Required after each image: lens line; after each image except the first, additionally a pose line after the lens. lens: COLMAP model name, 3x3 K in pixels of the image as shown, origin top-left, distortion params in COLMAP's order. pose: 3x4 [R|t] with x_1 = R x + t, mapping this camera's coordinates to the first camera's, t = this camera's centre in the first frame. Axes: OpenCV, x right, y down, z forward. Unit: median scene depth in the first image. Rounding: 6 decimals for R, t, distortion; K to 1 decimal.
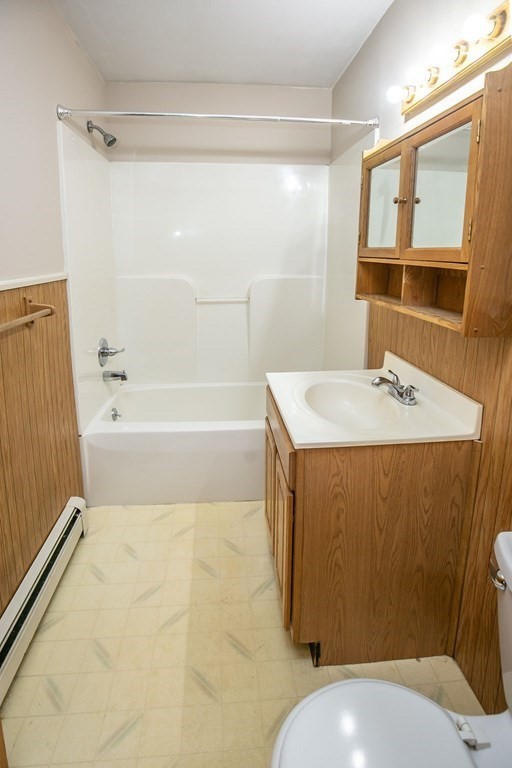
lens RADIAL K [[363.0, 0, 254.5], [0, 363.0, 309.3], [0, 0, 1]] dist [-0.025972, 0.001069]
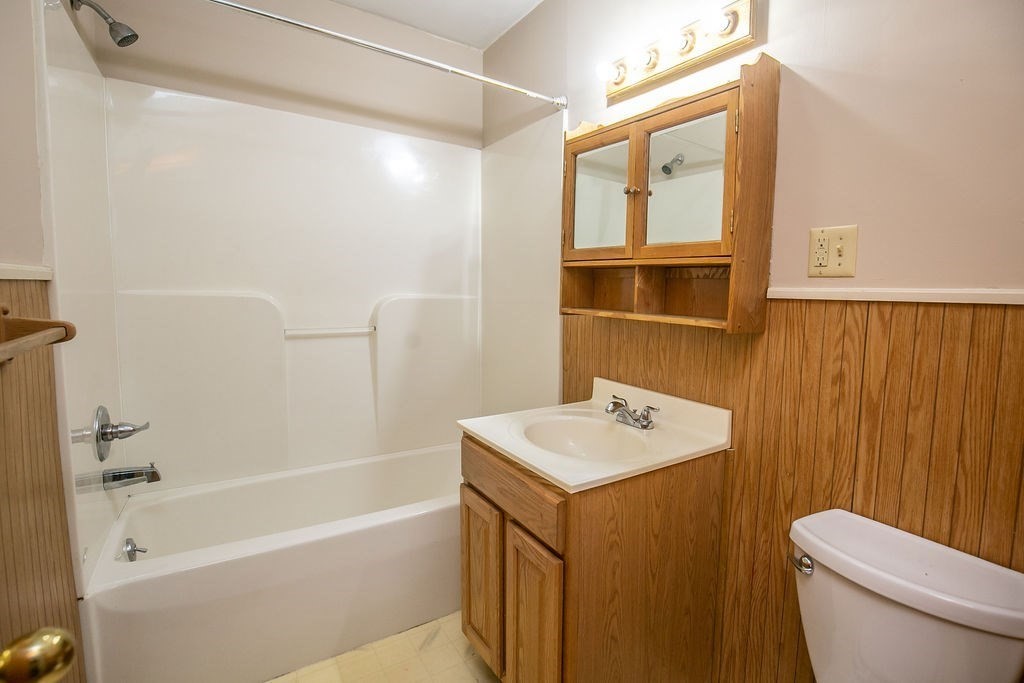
lens RADIAL K [[488.2, 0, 581.3], [0, 488.2, 338.9], [0, 0, 1]] dist [-0.026088, 0.000011]
pose [[0.847308, -0.036920, 0.529818, -0.322951], [0.062322, 0.997601, -0.030150, 0.078745], [-0.527433, 0.058566, 0.847575, 0.089899]]
